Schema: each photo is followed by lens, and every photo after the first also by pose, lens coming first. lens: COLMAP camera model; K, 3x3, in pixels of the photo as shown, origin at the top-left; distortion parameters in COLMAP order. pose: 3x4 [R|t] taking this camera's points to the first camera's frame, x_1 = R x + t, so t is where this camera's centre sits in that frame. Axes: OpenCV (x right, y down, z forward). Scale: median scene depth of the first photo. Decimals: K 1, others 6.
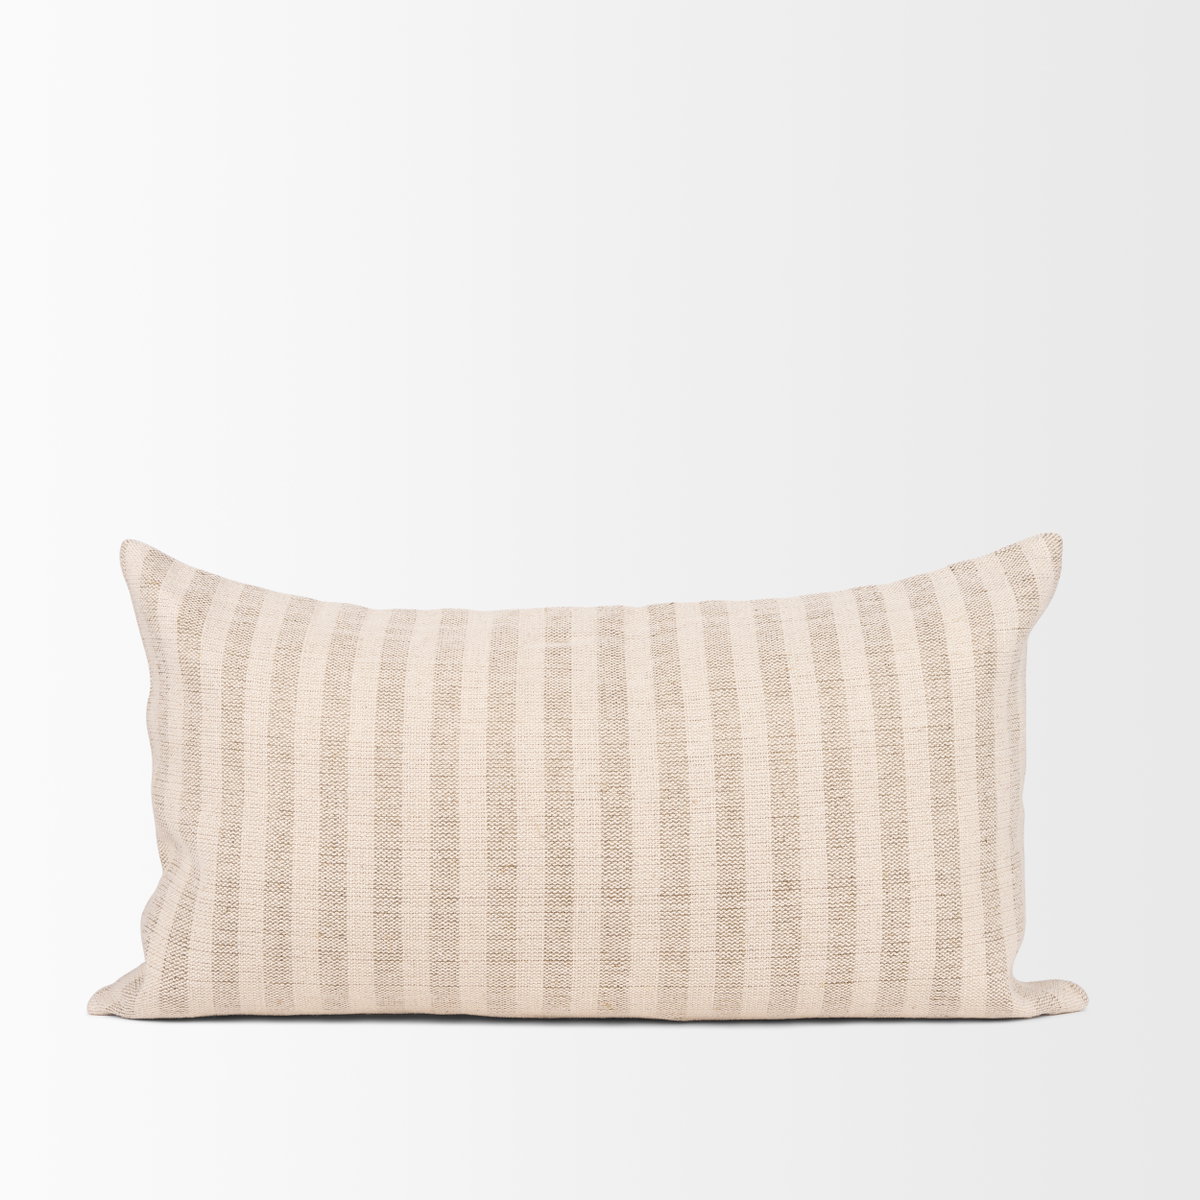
lens RADIAL K [[2989.7, 0, 601.0], [0, 2989.7, 602.1], [0, 0, 1]] dist [-0.008646, 0.000000]
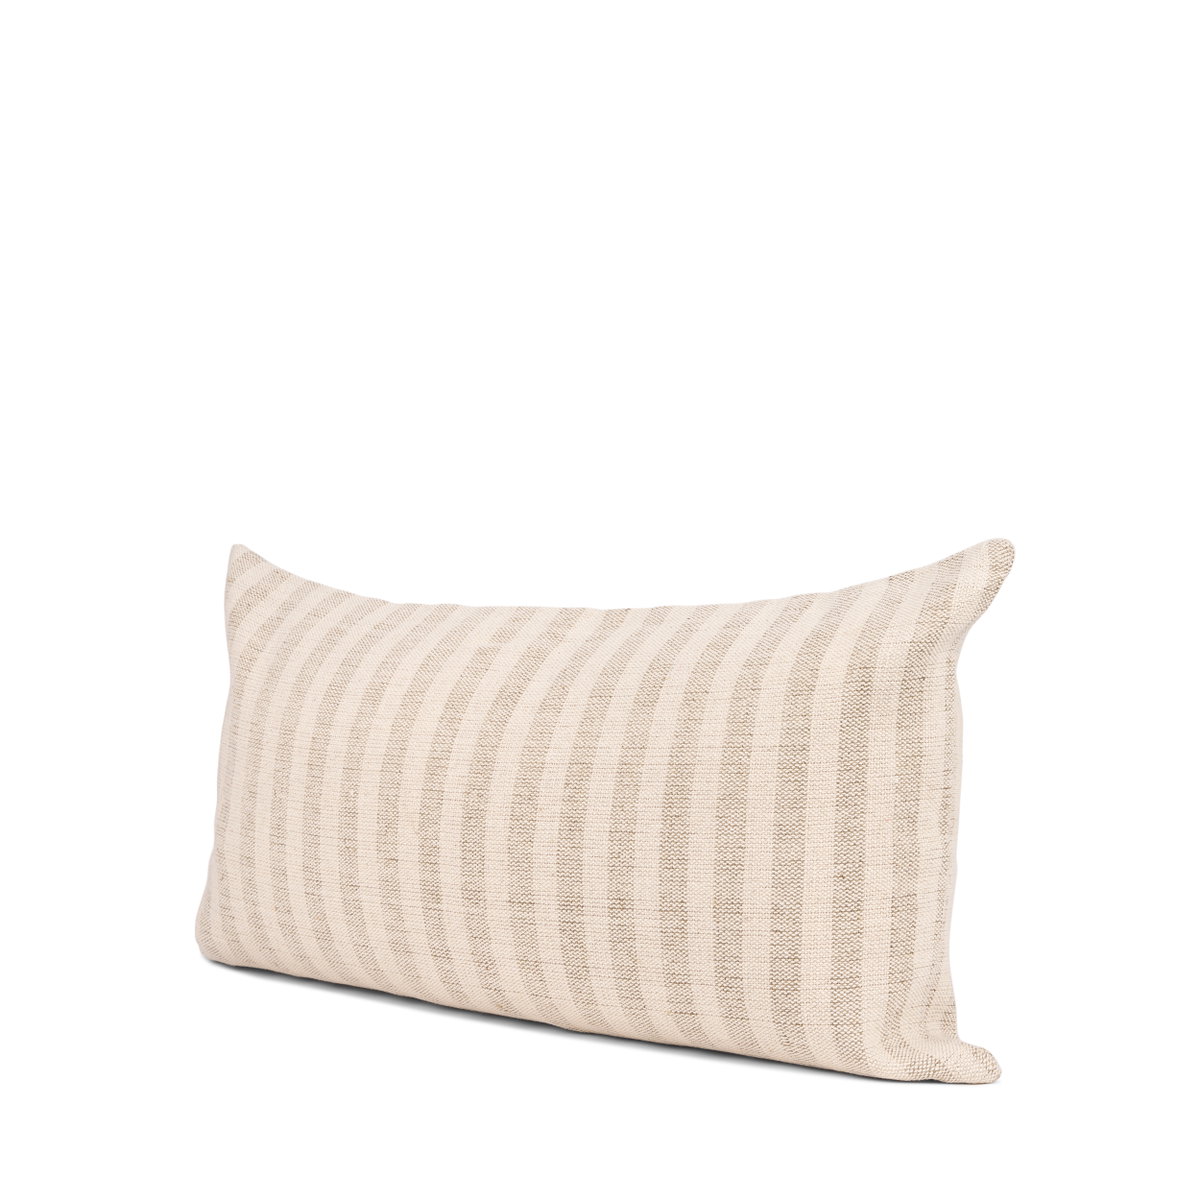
lens RADIAL K [[2989.7, 0, 600.4], [0, 2989.7, 598.2], [0, 0, 1]] dist [-0.008646, 0.000000]
pose [[0.683575, 0.012930, -0.729766, 0.753230], [-0.012075, 0.999907, 0.006406, -0.008935], [0.729781, 0.004433, 0.683667, 0.341423]]
